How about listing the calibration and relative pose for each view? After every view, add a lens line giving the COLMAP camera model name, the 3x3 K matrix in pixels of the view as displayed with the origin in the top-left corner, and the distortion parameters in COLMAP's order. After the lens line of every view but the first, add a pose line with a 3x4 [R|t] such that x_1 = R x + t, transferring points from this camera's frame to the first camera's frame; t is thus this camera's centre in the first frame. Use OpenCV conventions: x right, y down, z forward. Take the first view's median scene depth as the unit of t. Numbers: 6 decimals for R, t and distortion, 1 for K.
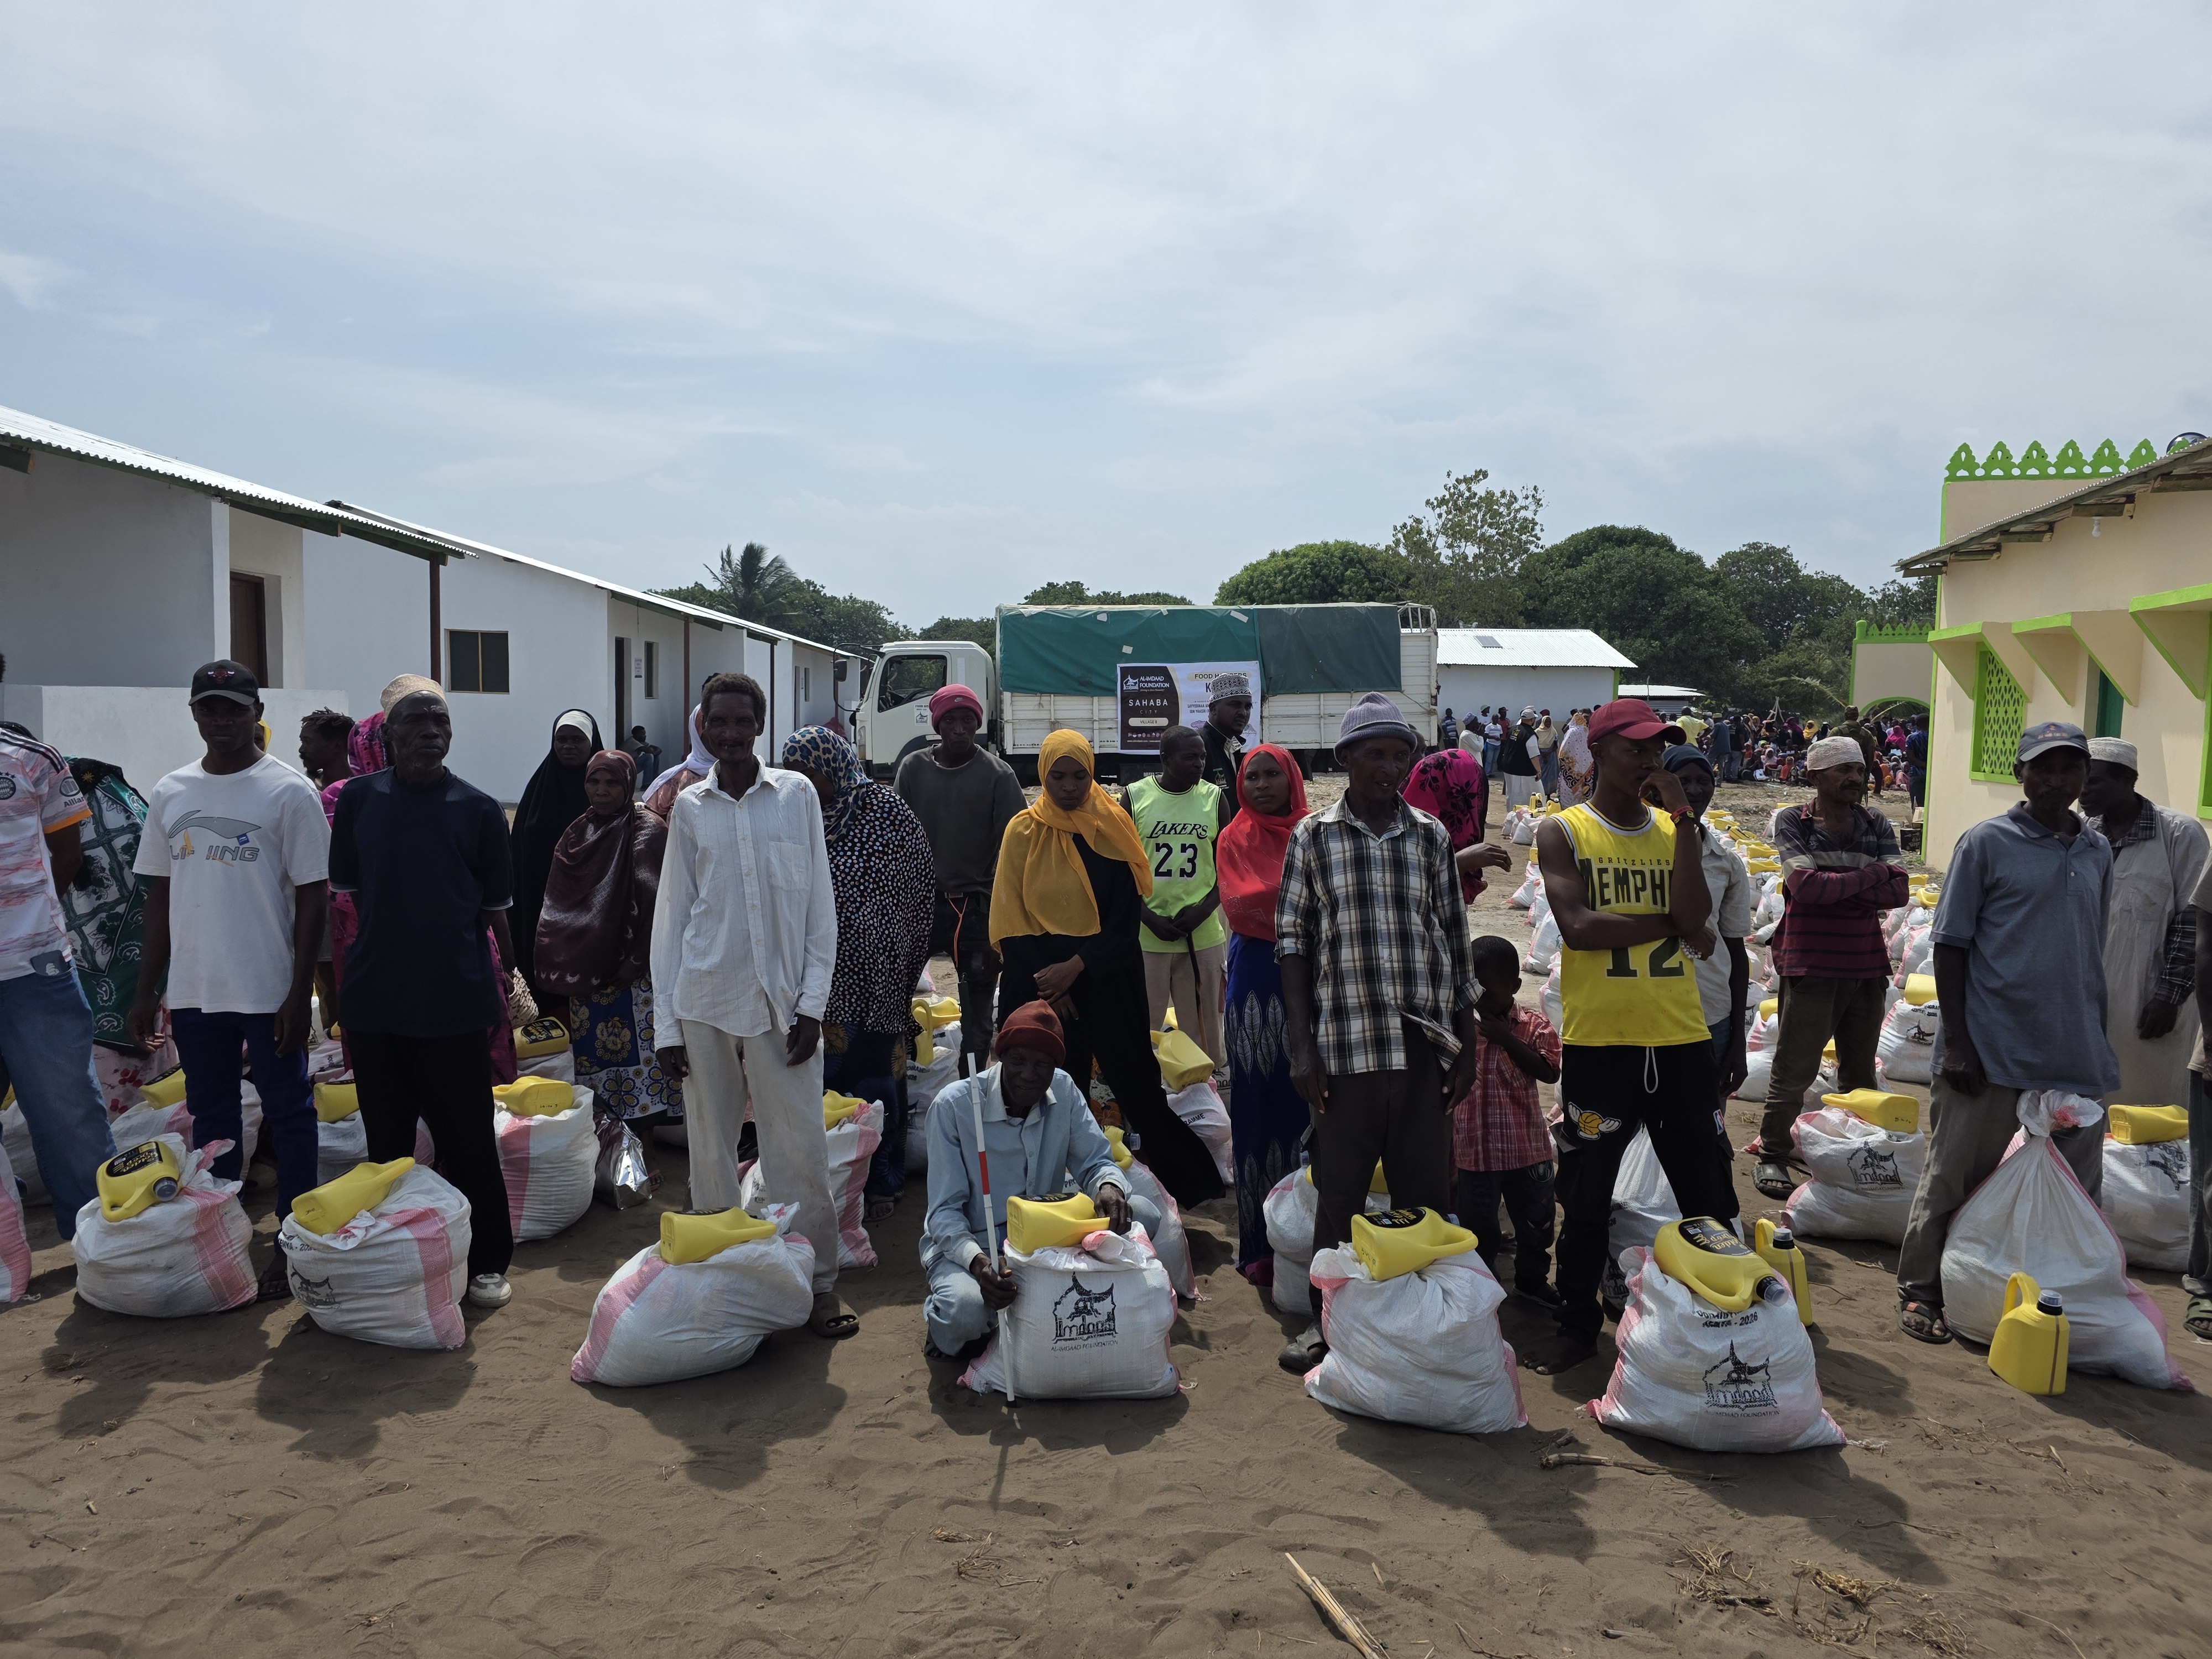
lens RADIAL K [[1651.3, 0, 1134.8], [0, 1651.3, 826.6], [0, 0, 1]] dist [0.102664, -0.122346]
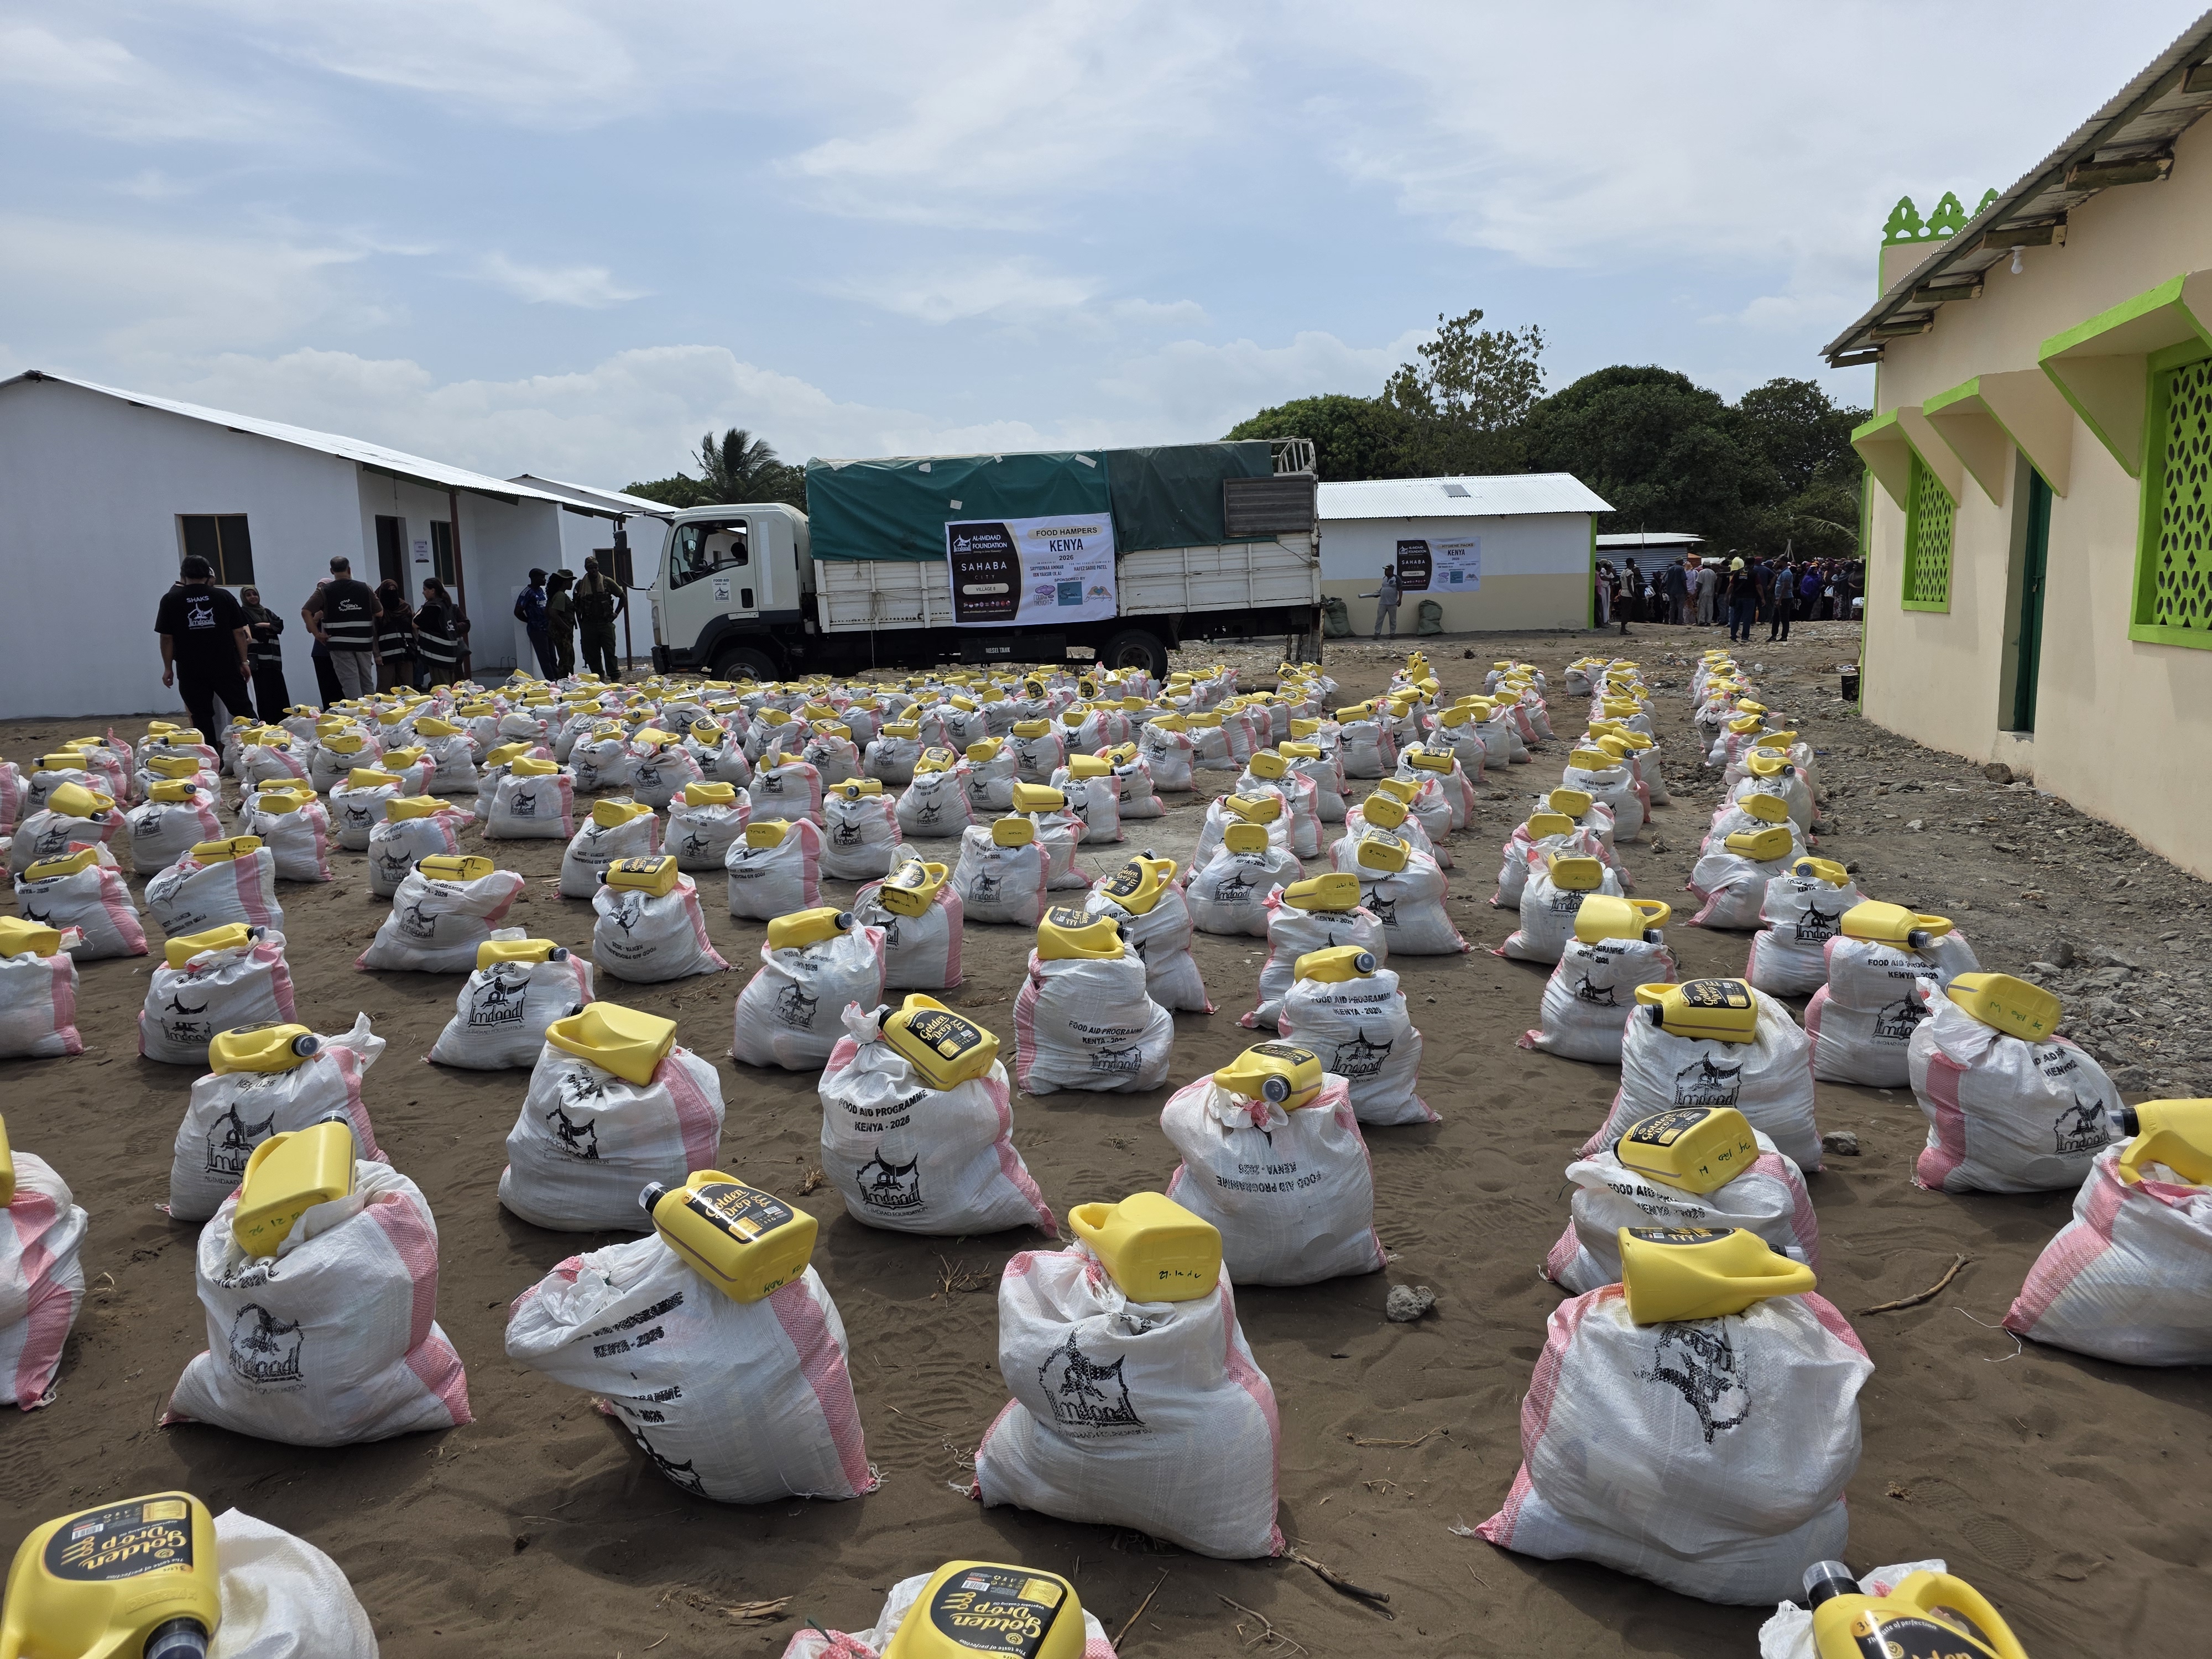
lens RADIAL K [[1651.3, 0, 1134.8], [0, 1651.3, 826.6], [0, 0, 1]] dist [0.102664, -0.122346]
pose [[0.998813, -0.038076, -0.030362, 0.107225], [0.040133, 0.996718, 0.070299, 0.003202], [0.027586, -0.071434, 0.997064, 0.123920]]
